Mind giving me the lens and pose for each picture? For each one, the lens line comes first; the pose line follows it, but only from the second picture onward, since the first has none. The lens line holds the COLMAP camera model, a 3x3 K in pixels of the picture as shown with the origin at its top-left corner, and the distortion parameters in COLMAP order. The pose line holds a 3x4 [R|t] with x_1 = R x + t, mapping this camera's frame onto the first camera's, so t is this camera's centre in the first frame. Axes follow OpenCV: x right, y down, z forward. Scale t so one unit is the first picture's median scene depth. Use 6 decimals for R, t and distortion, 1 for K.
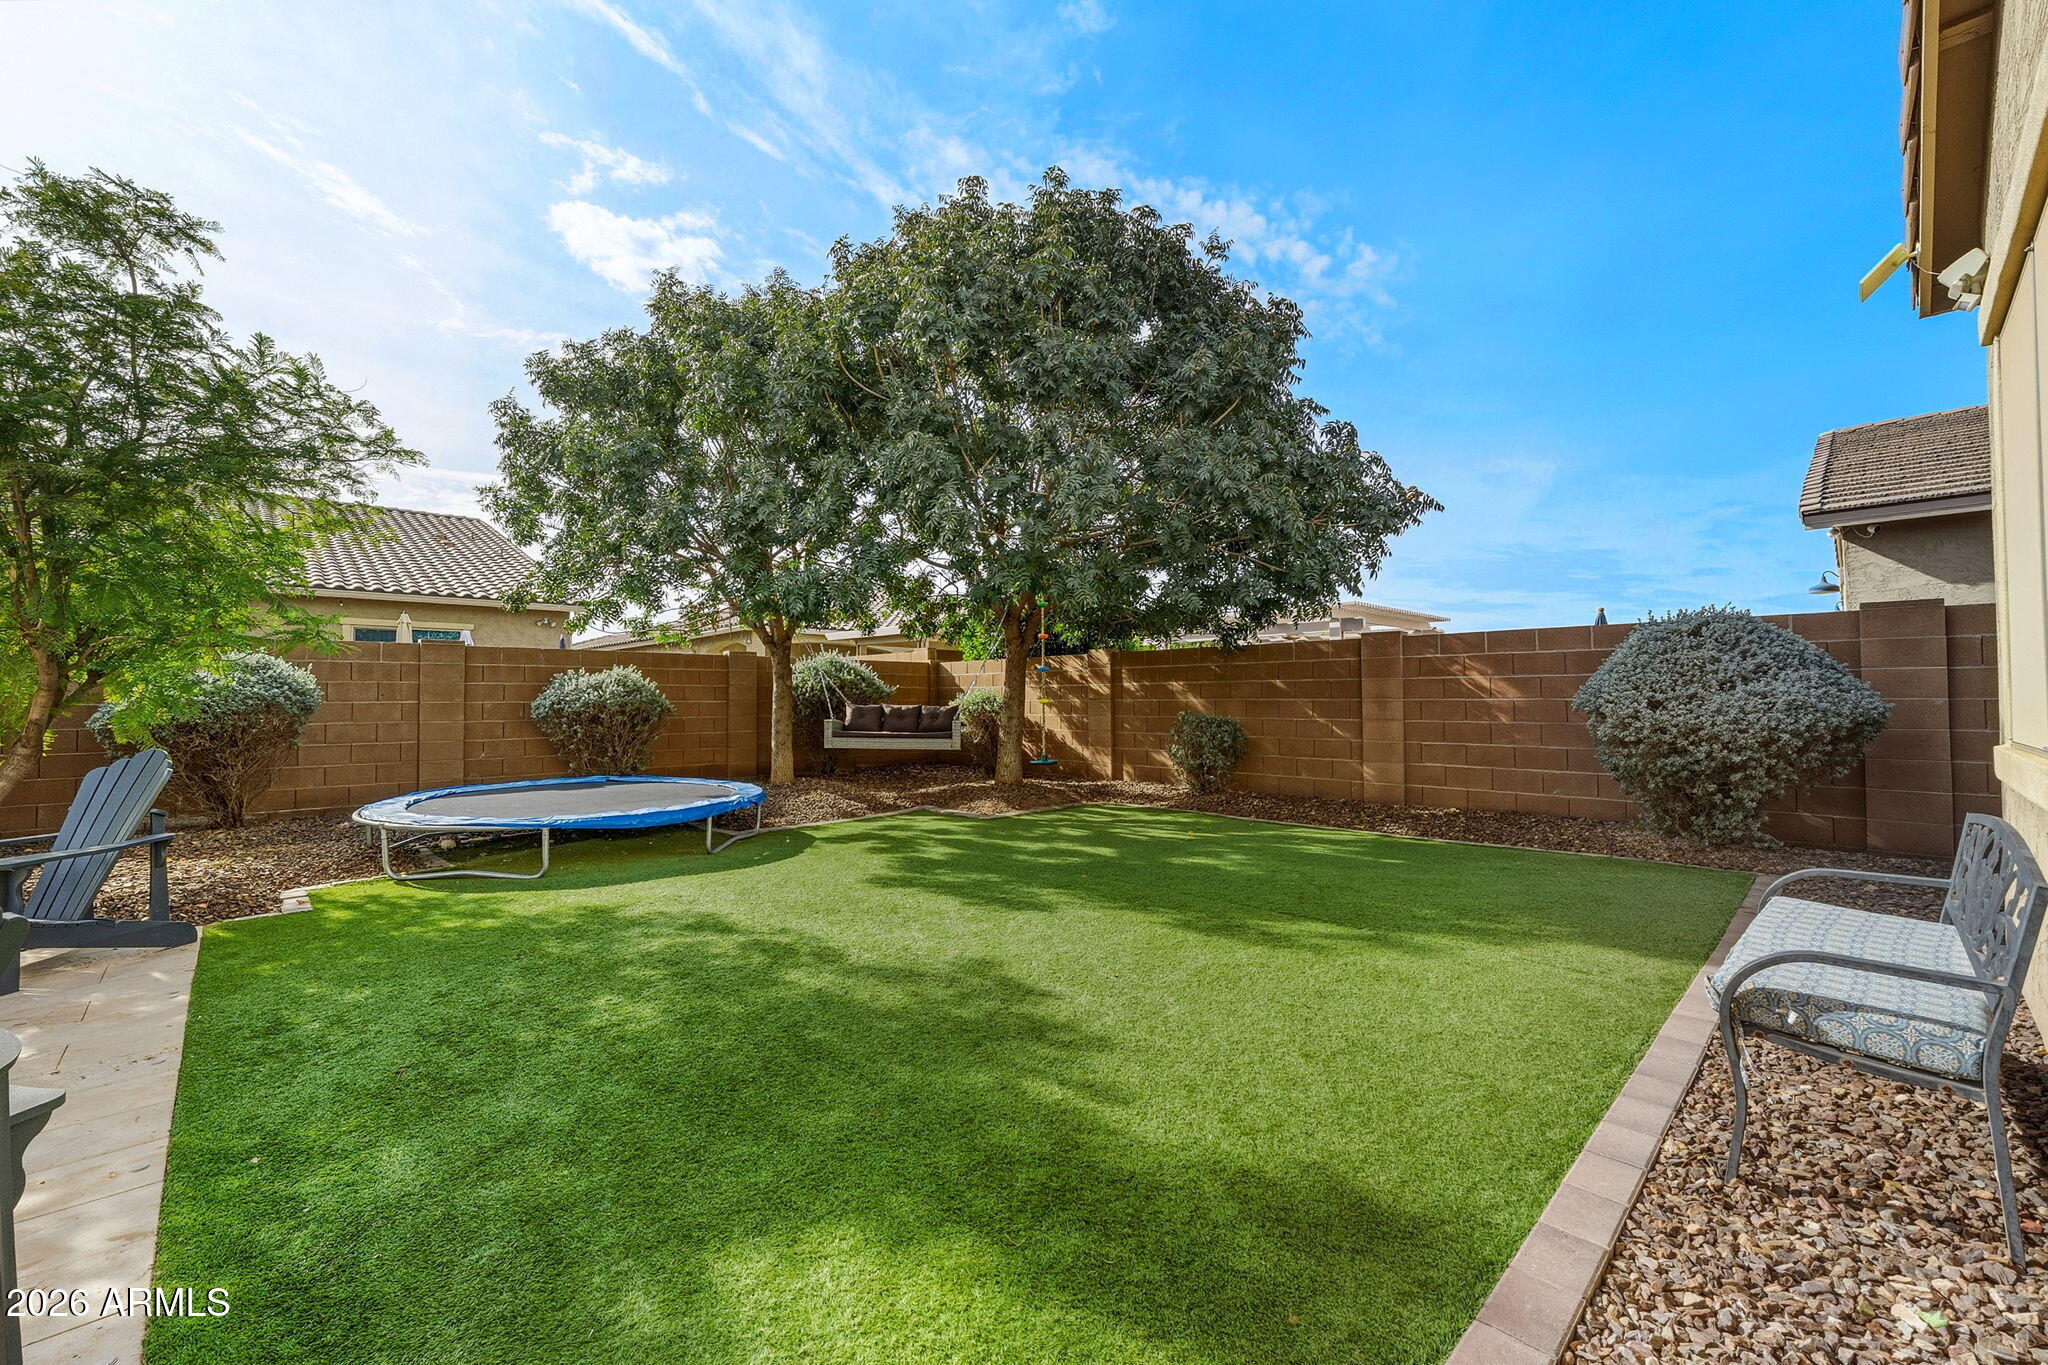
lens RADIAL K [[810.9, 0, 1014.8], [0, 810.9, 688.3], [0, 0, 1]] dist [0.001008, -0.000010]
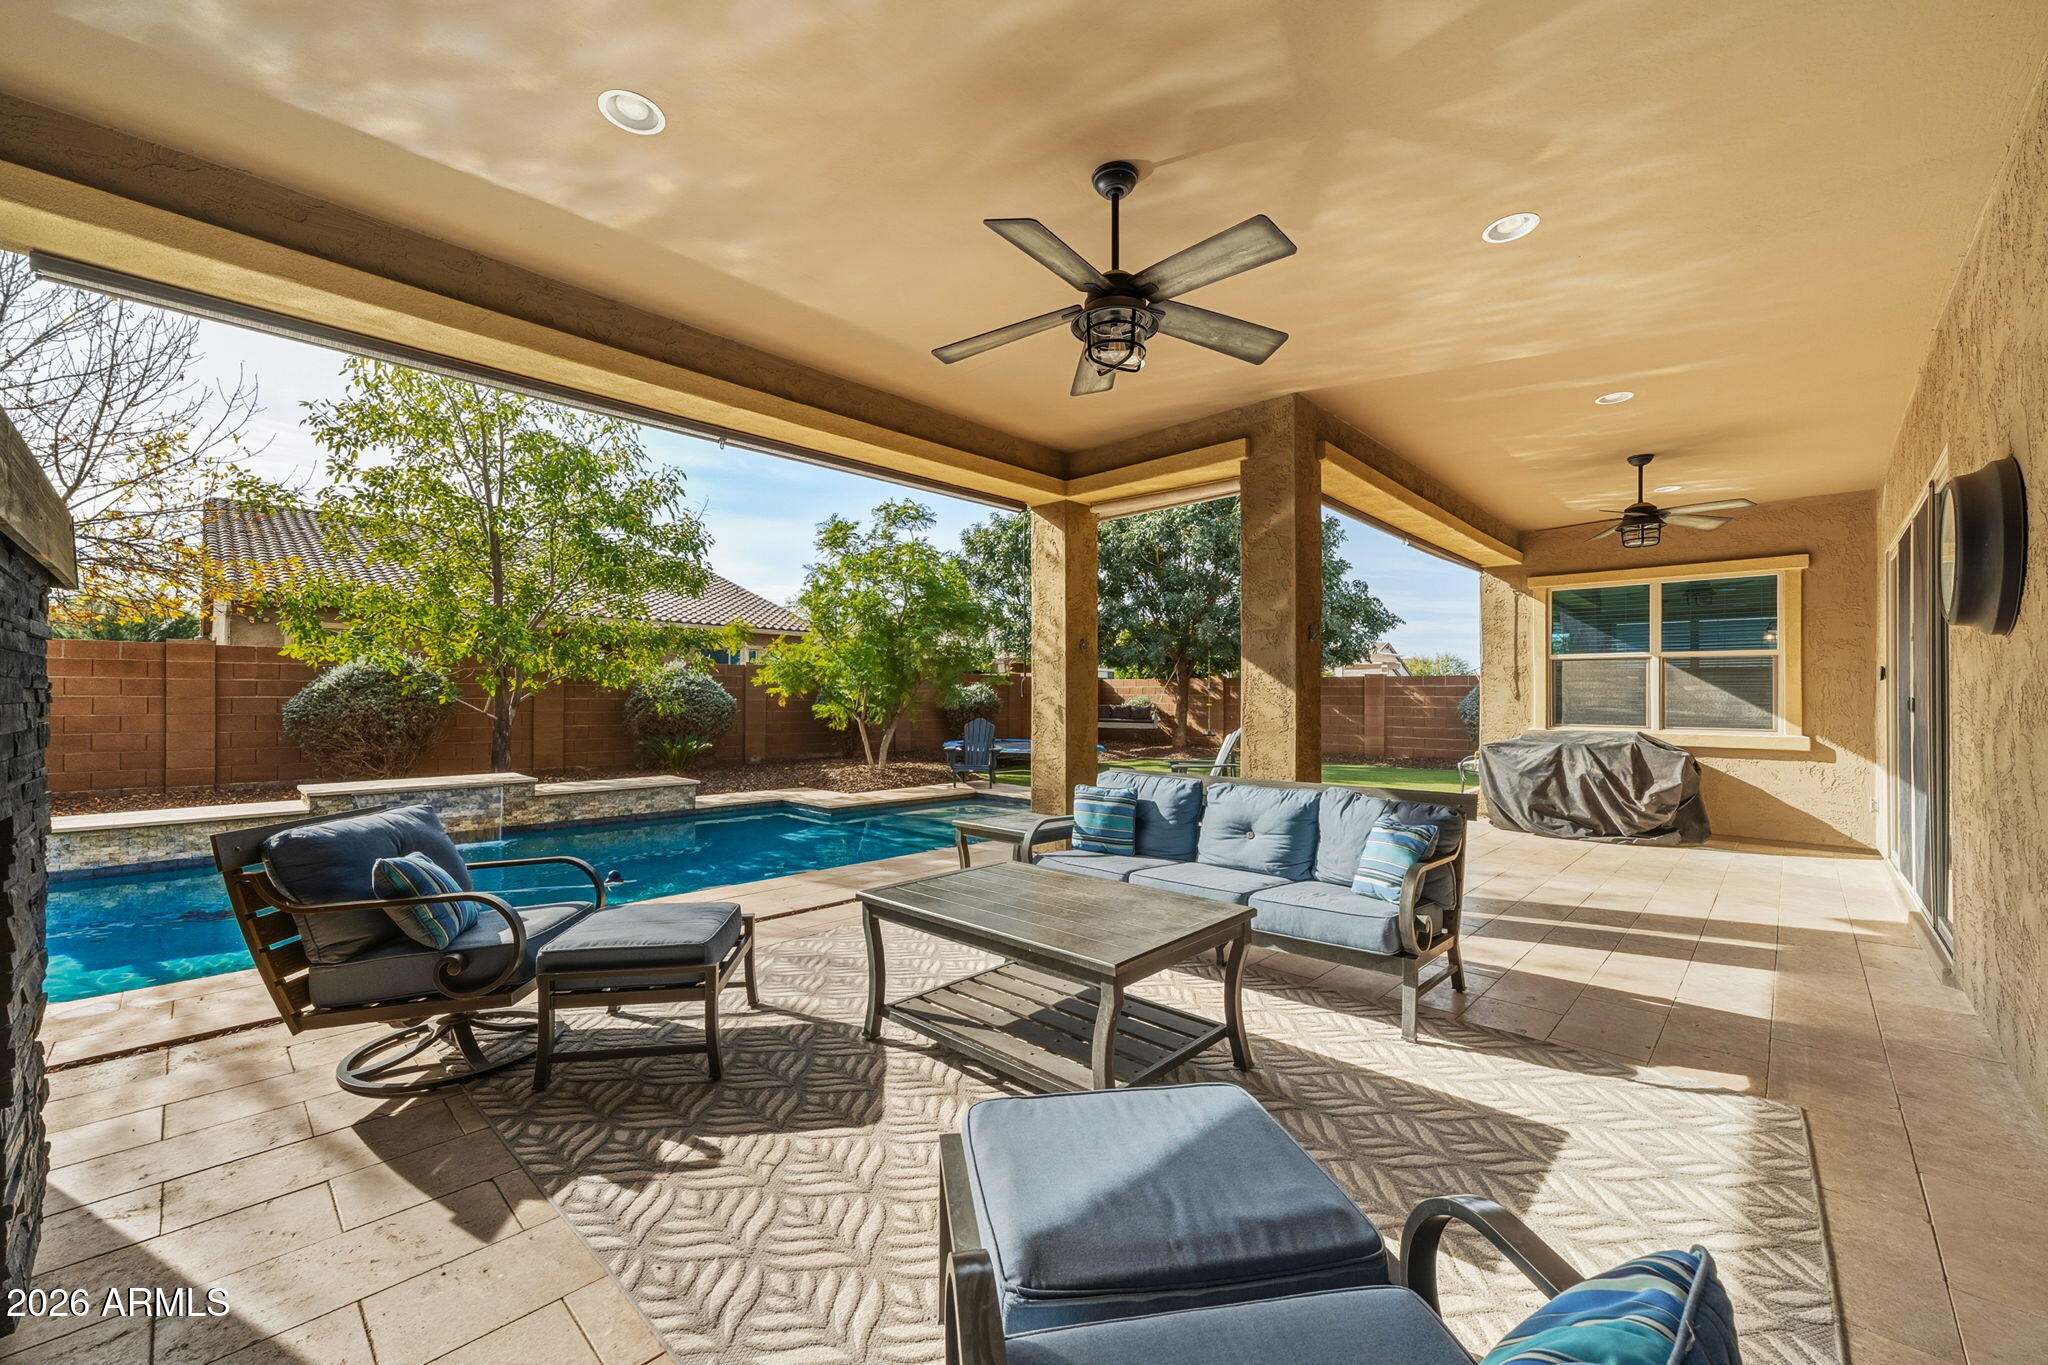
lens RADIAL K [[796.6, 0, 1020.4], [0, 796.6, 698.8], [0, 0, 1]] dist [0.003144, 0.000277]
pose [[0.998954, 0.013909, 0.043555, -0.691673], [-0.014633, 0.999759, 0.016358, -0.031162], [-0.043317, -0.016978, 0.998917, -1.277732]]
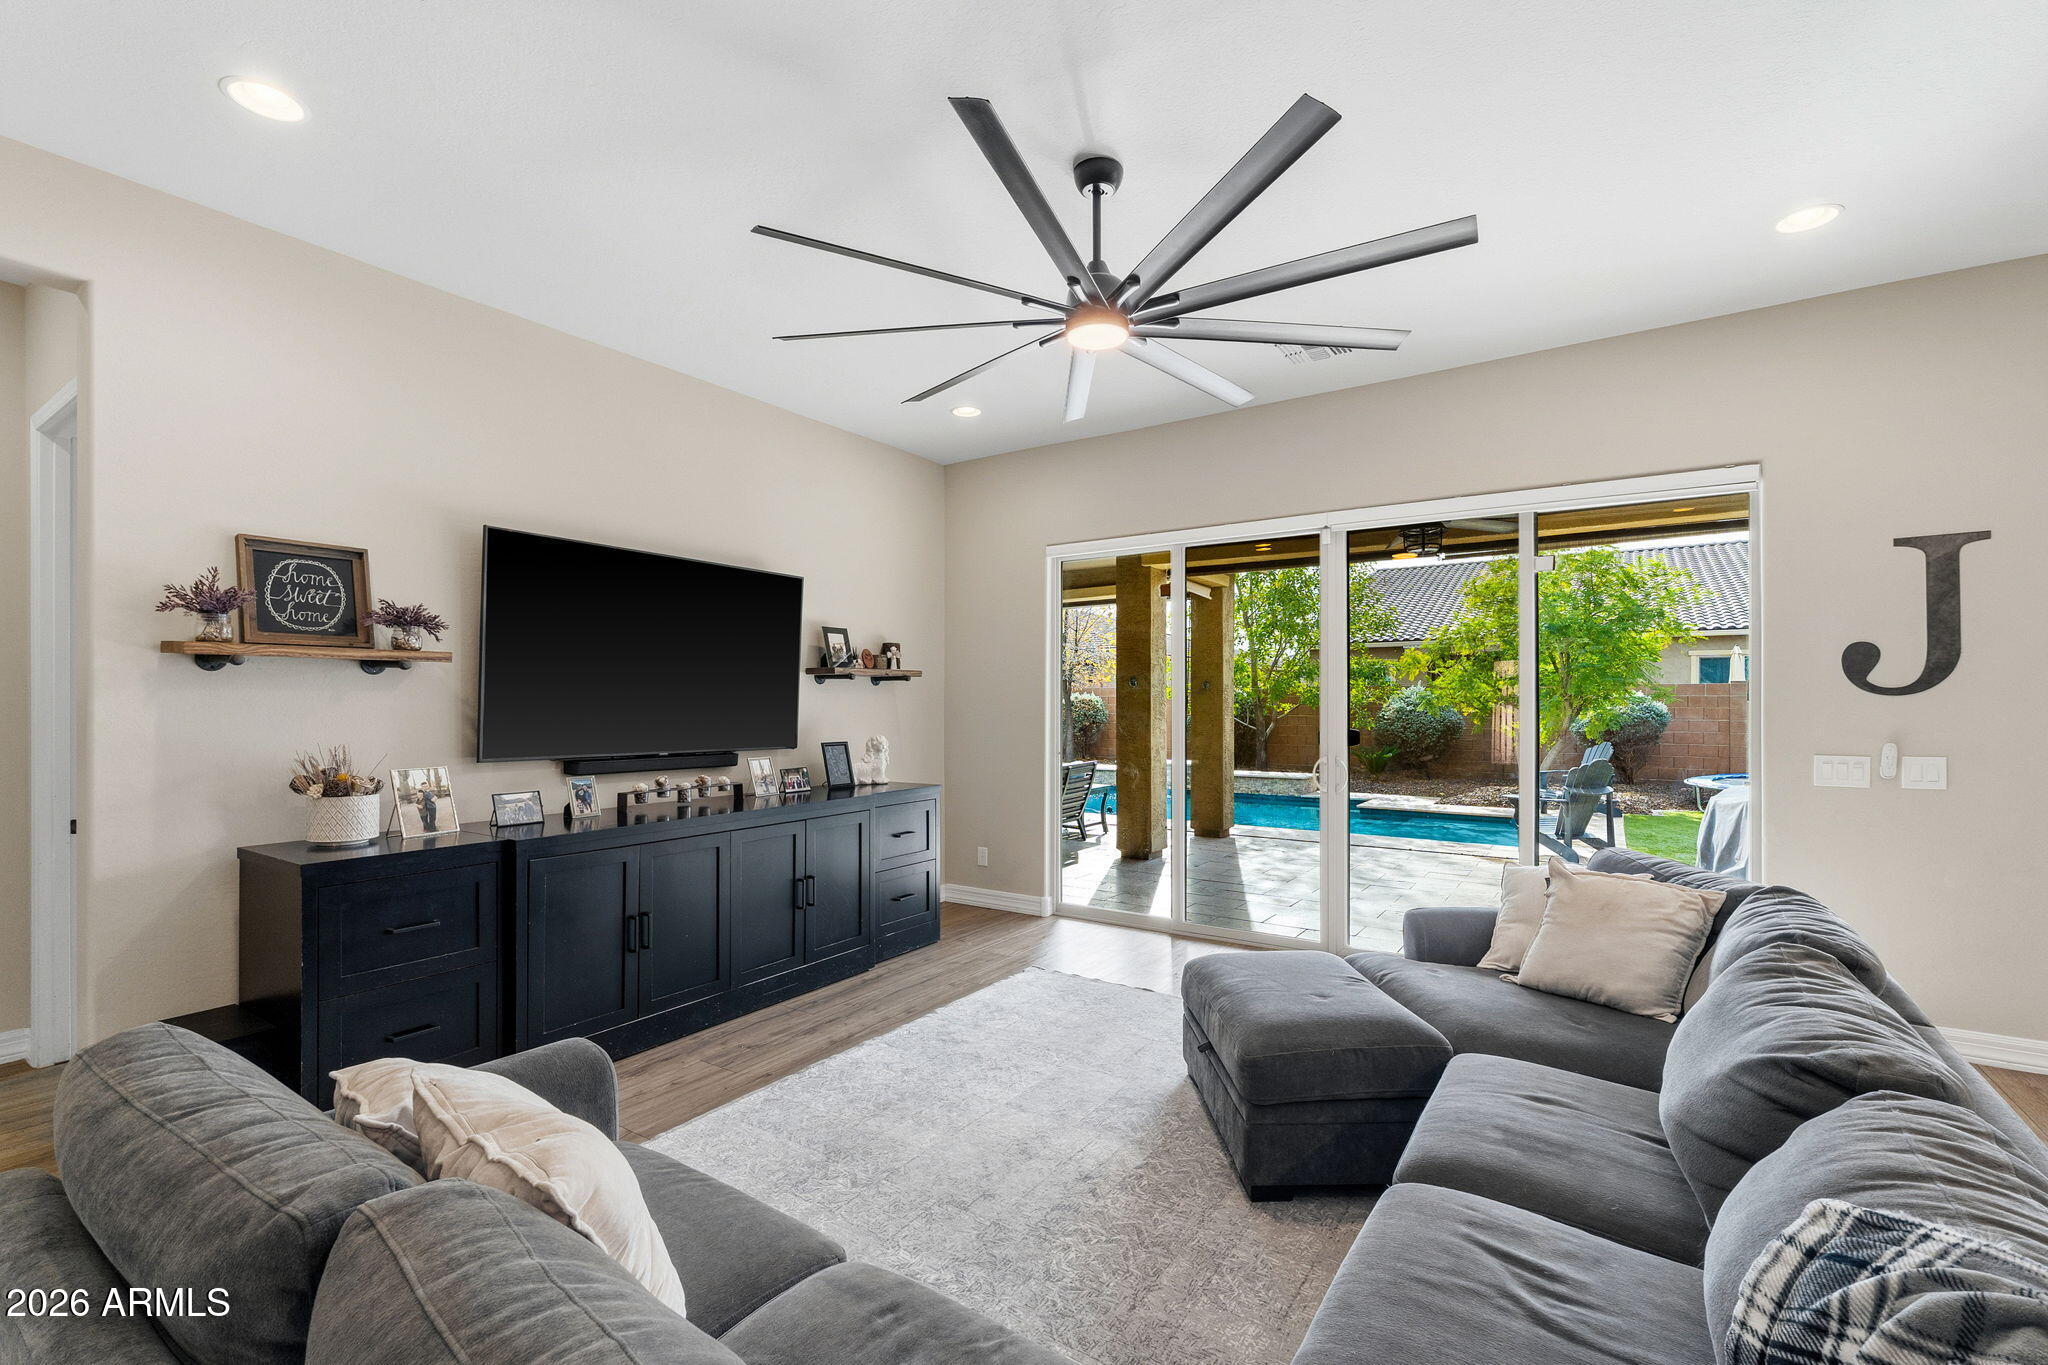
lens RADIAL K [[894.8, 0, 1024.0], [0, 894.8, 682.5], [0, 0, 1]] dist [-0.000173, 0.000159]
pose [[0.221164, -0.014104, -0.975135, 0.888942], [0.011812, 0.999861, -0.011782, -0.070881], [0.975165, -0.008913, 0.221300, -0.972289]]
